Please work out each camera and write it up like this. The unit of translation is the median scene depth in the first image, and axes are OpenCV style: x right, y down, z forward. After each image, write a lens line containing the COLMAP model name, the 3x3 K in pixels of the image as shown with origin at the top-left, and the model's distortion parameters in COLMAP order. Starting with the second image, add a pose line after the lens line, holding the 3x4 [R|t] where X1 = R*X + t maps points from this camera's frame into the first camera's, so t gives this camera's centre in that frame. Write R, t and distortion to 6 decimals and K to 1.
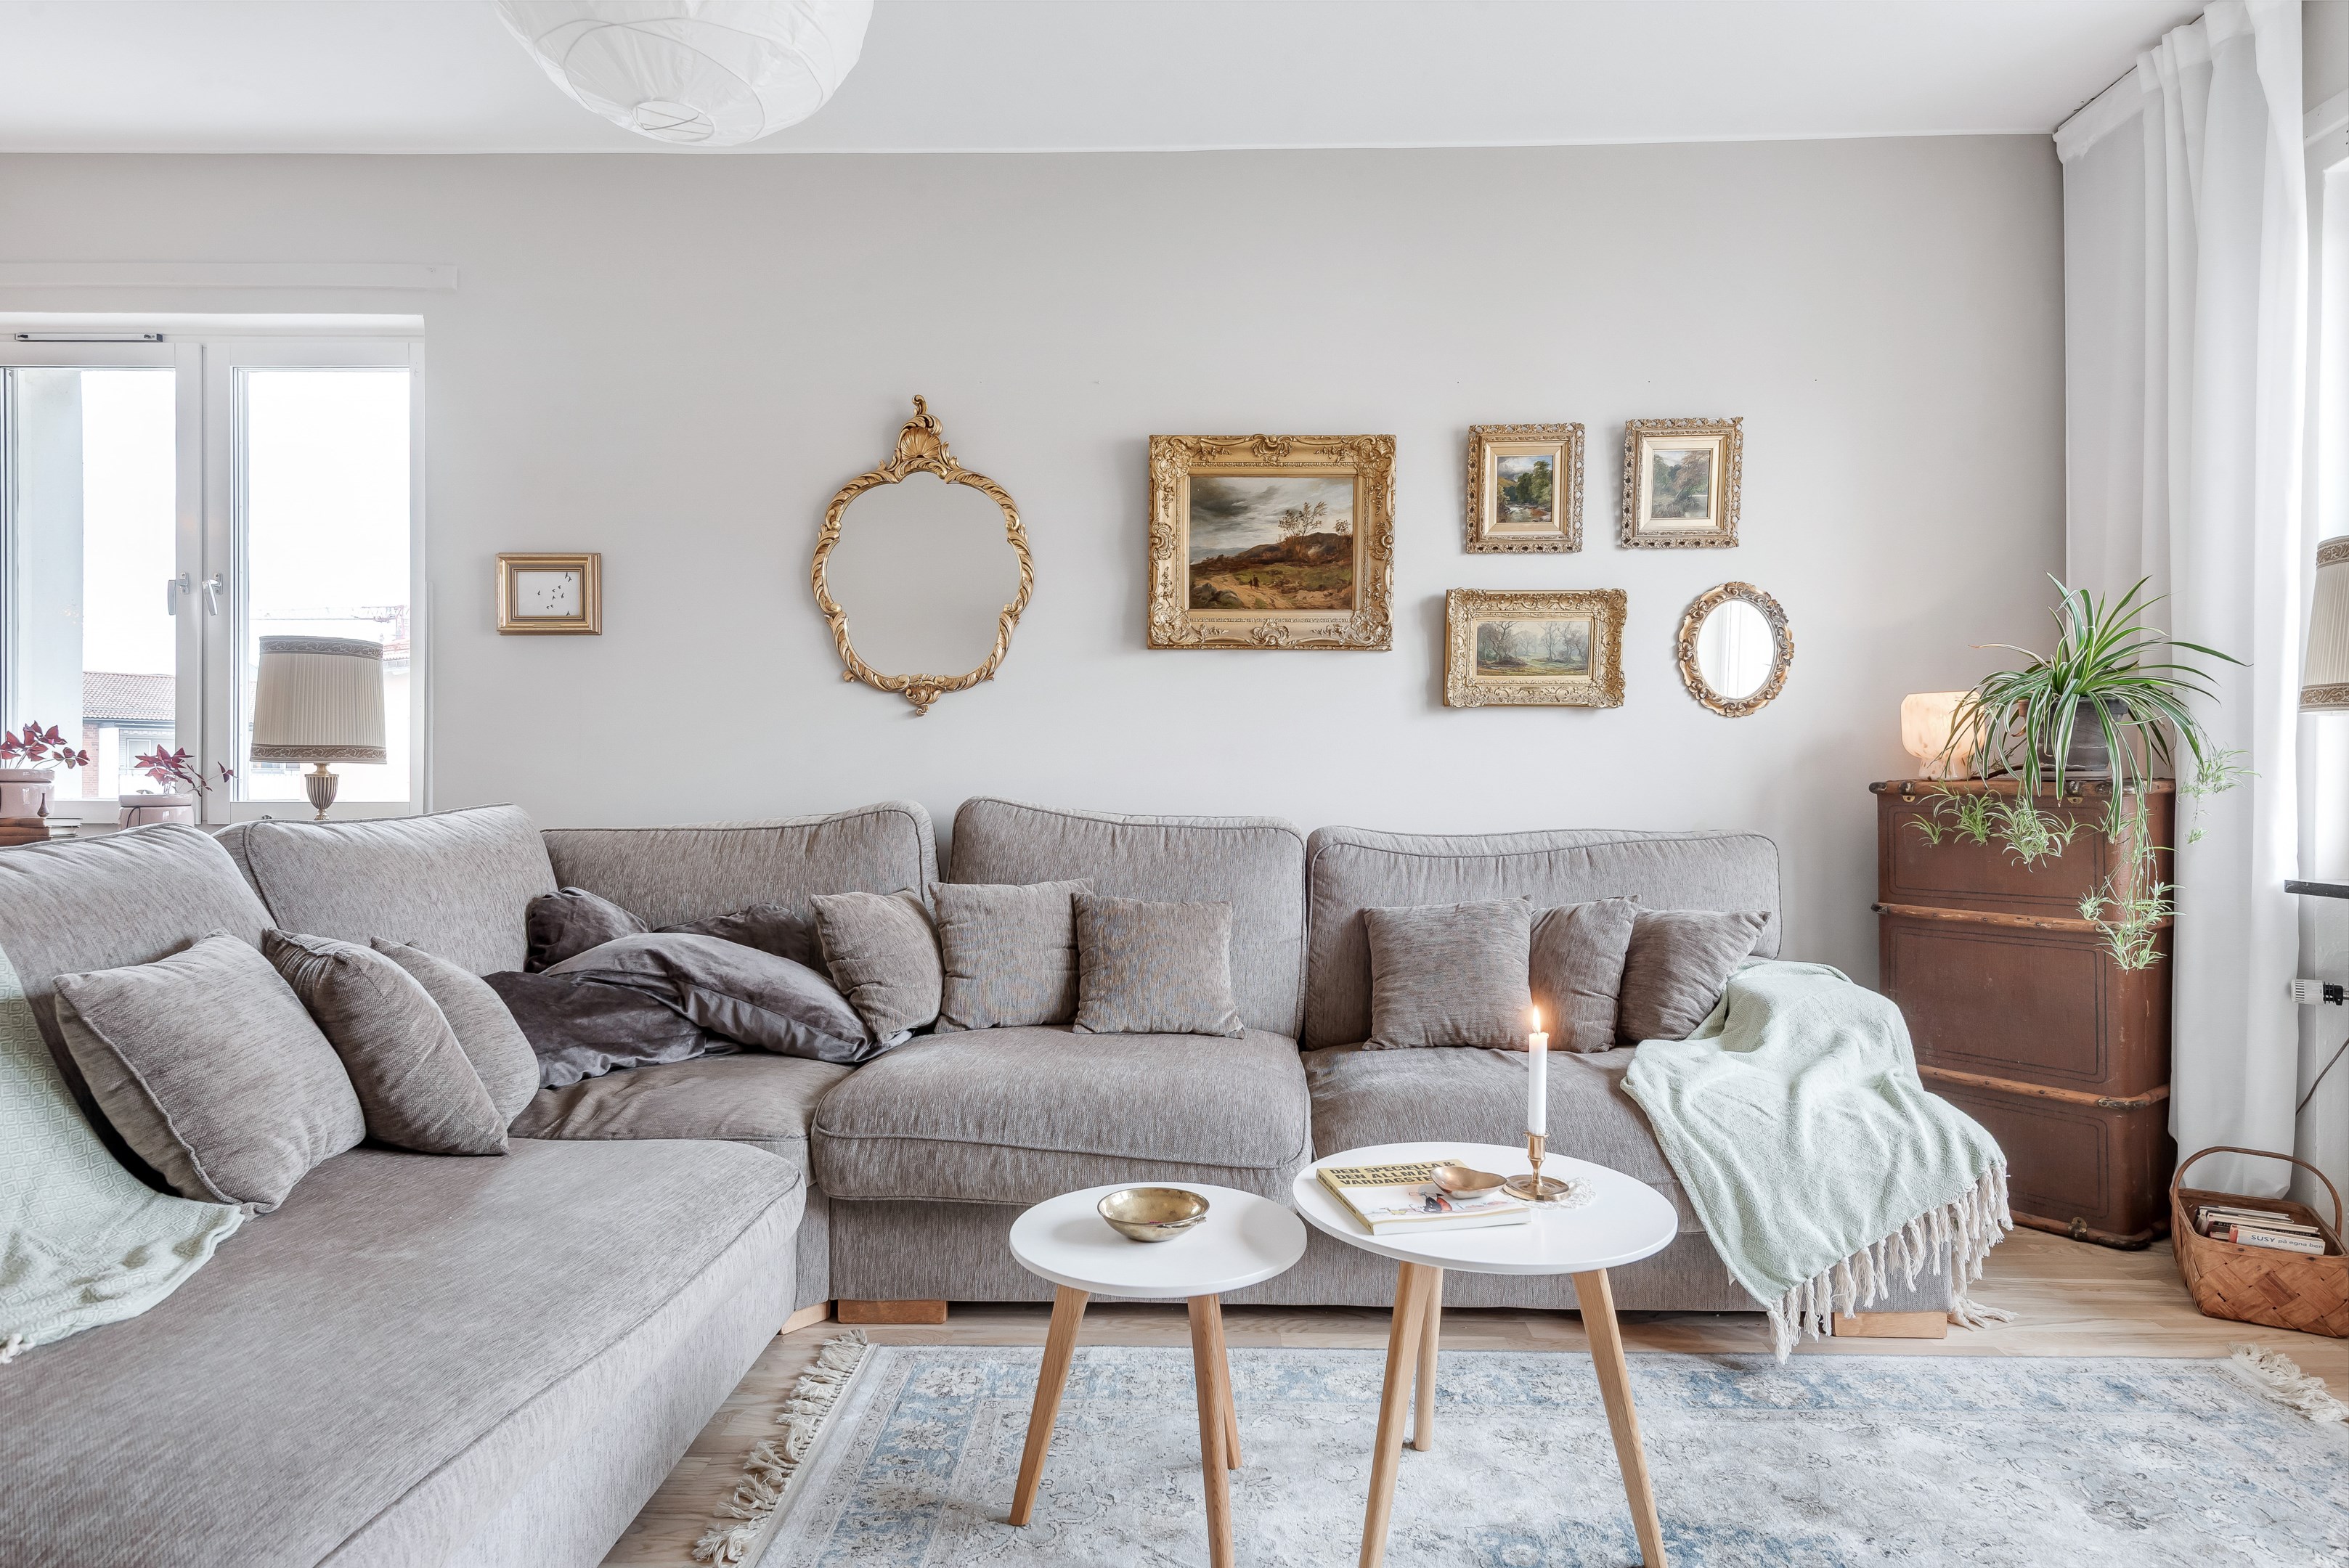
lens RADIAL K [[1290.6, 0, 1174.5], [0, 1290.6, 784.0], [0, 0, 1]] dist [0.033834, 0.000235]
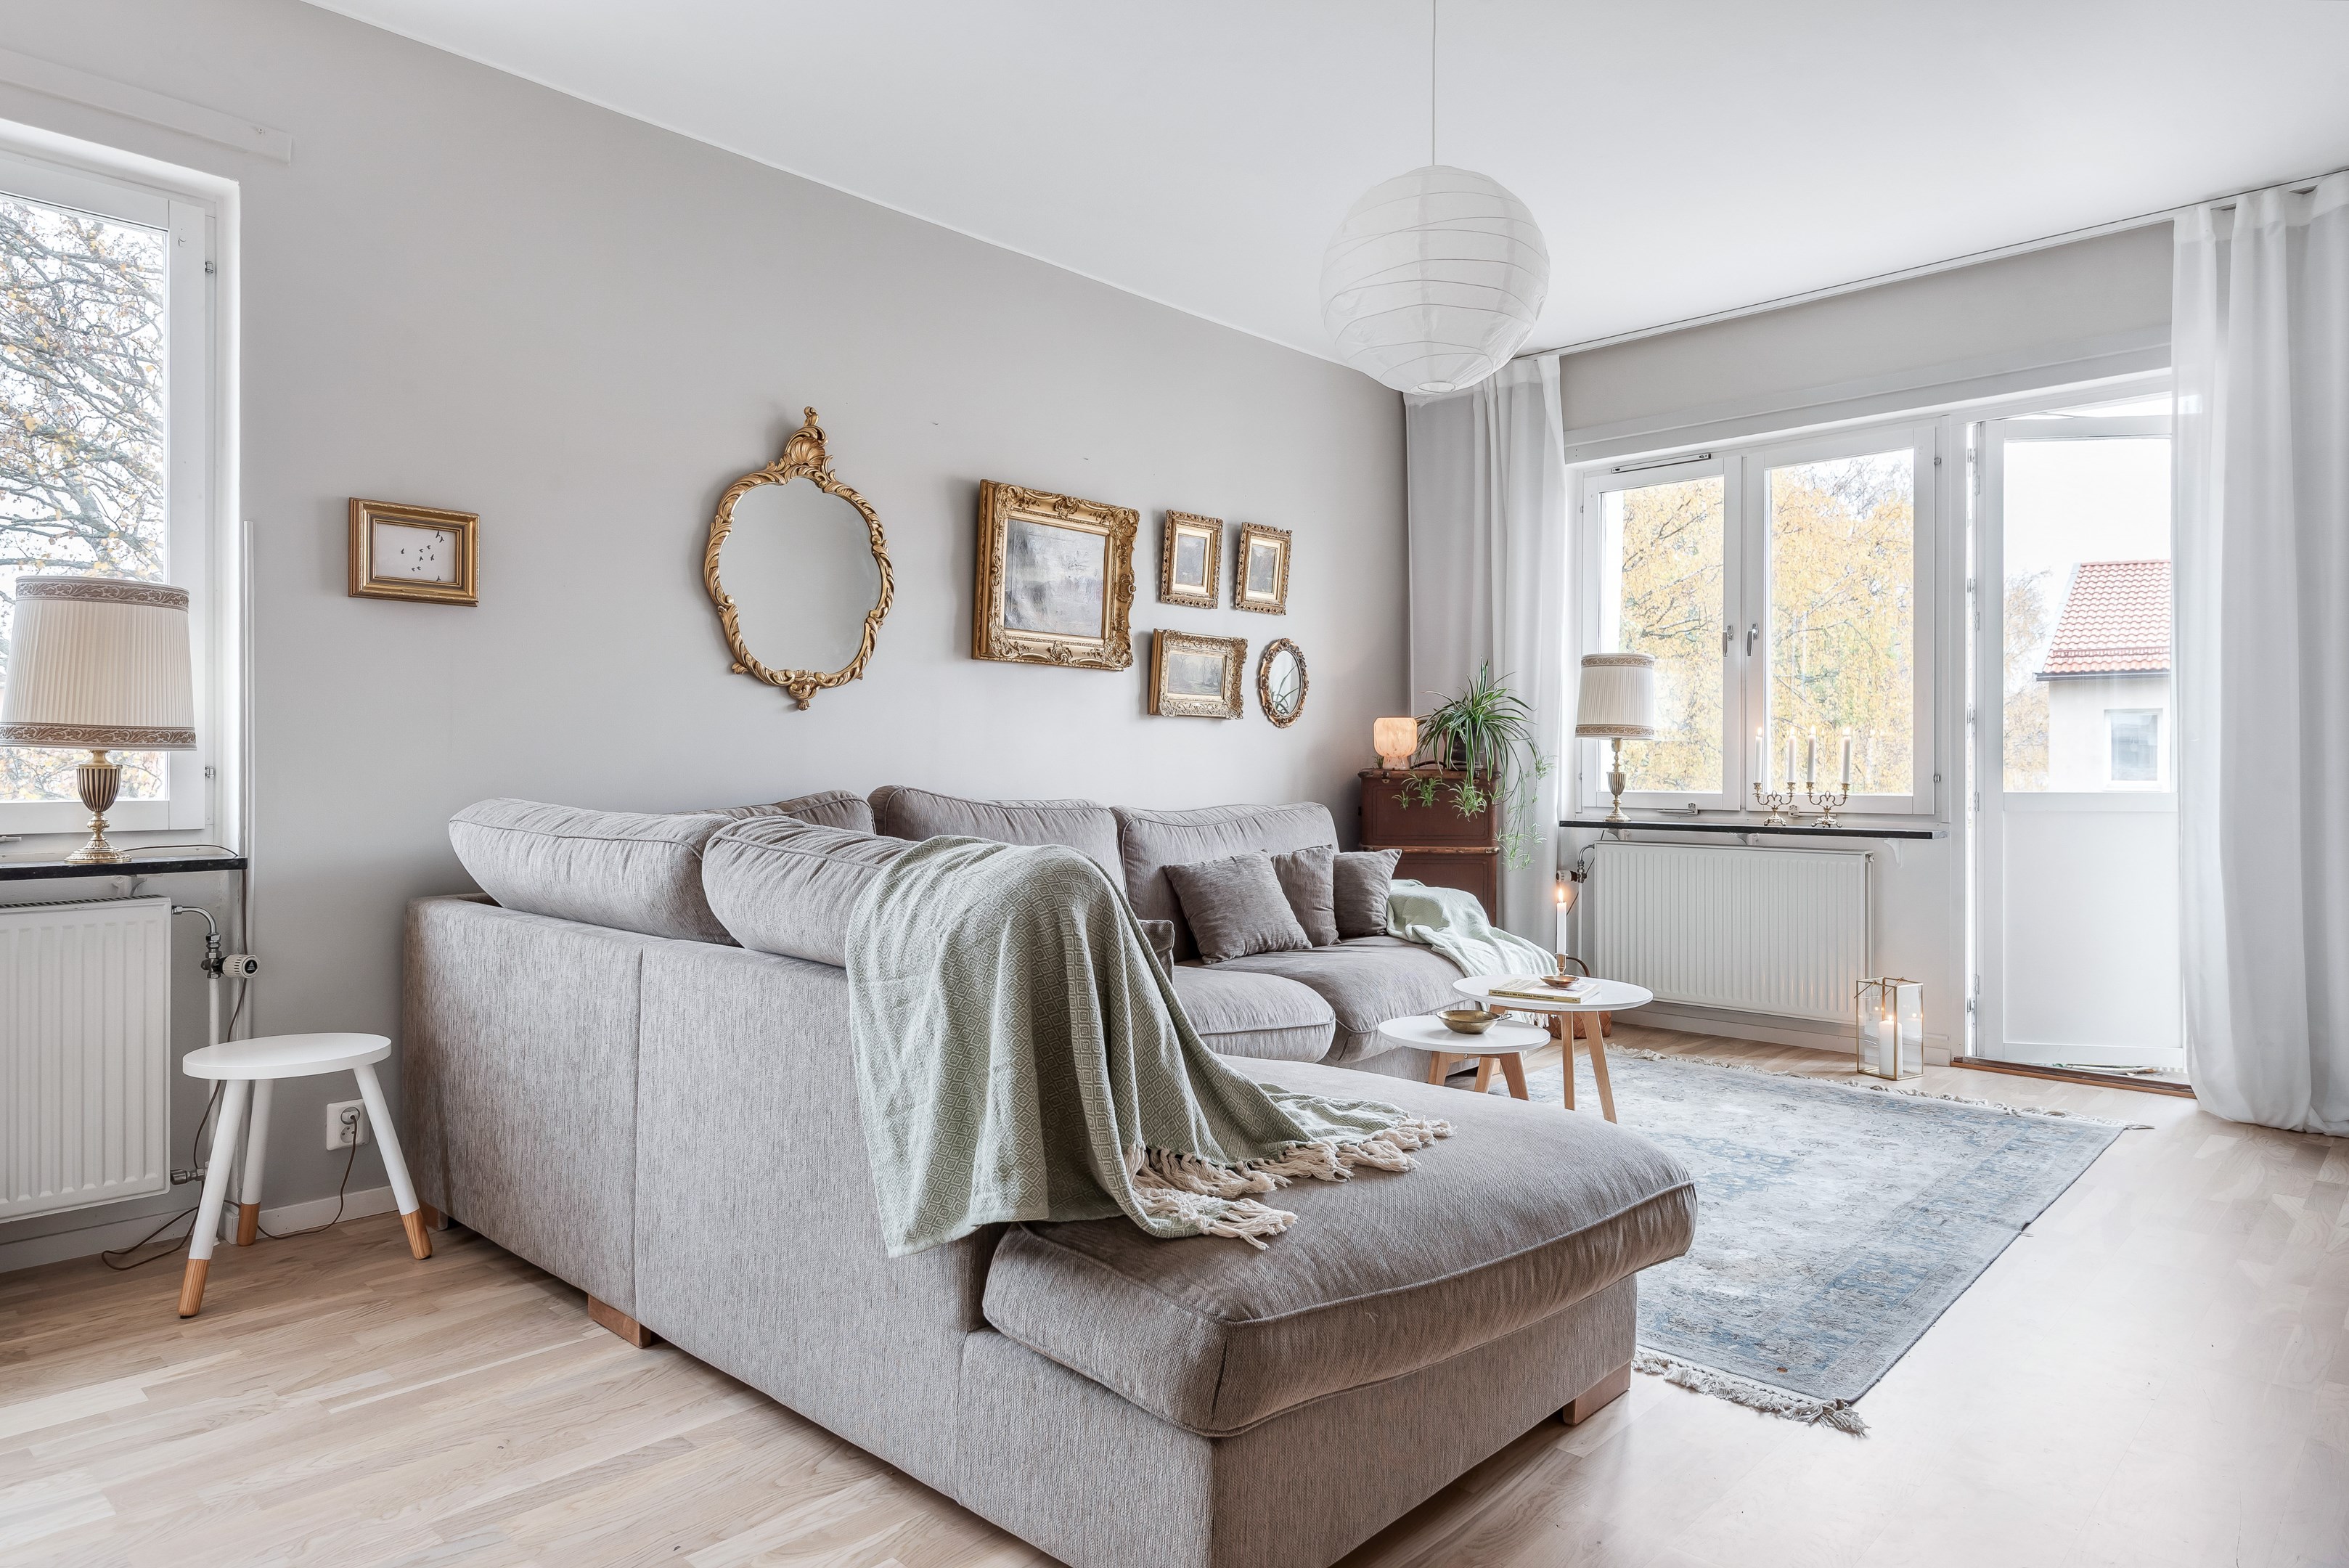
lens RADIAL K [[1394.8, 0, 1174.5], [0, 1394.8, 784.0], [0, 0, 1]] dist [0.000464, -0.000411]
pose [[0.665362, -0.009005, 0.746467, -0.854243], [0.000006, 0.999927, 0.012057, -0.006272], [-0.746521, -0.008018, 0.665314, 0.019991]]
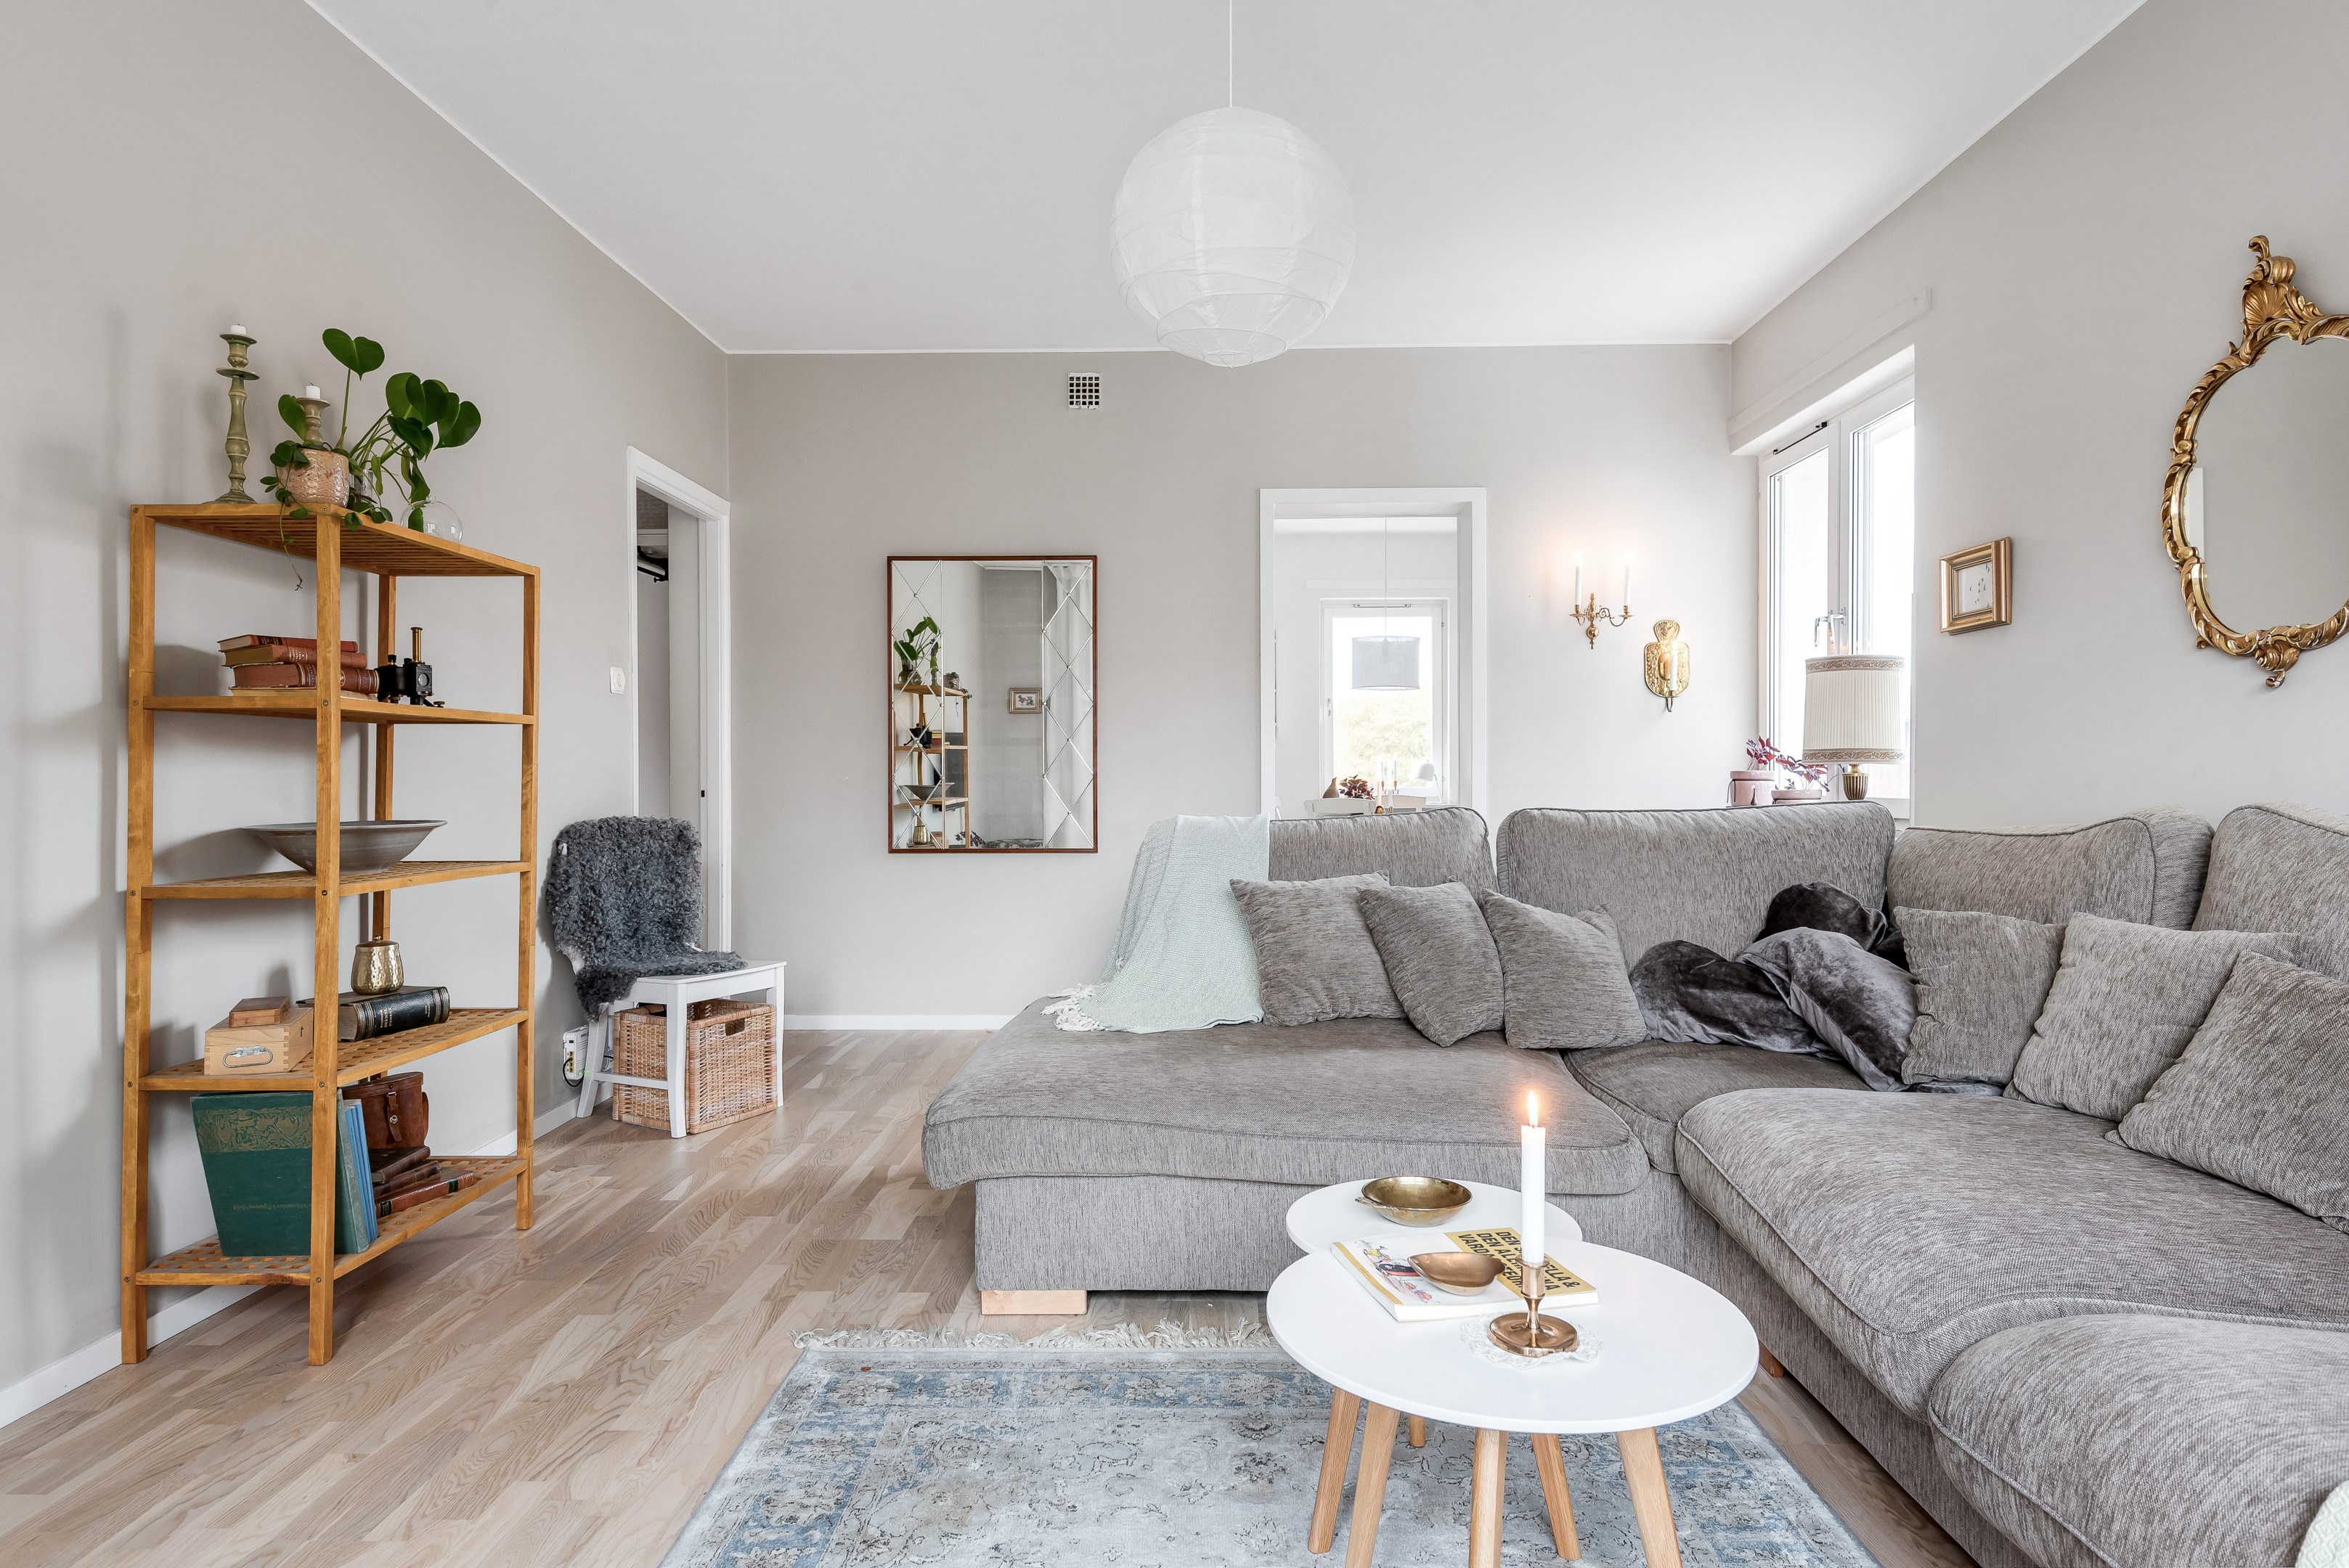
lens RADIAL K [[1308.4, 0, 1174.5], [0, 1308.4, 784.0], [0, 0, 1]] dist [0.039018, -0.025860]
pose [[-0.002184, 0.004475, -0.999988, 0.533276], [0.005248, 0.999976, 0.004464, -0.006463], [0.999984, -0.005238, -0.002207, 0.407333]]
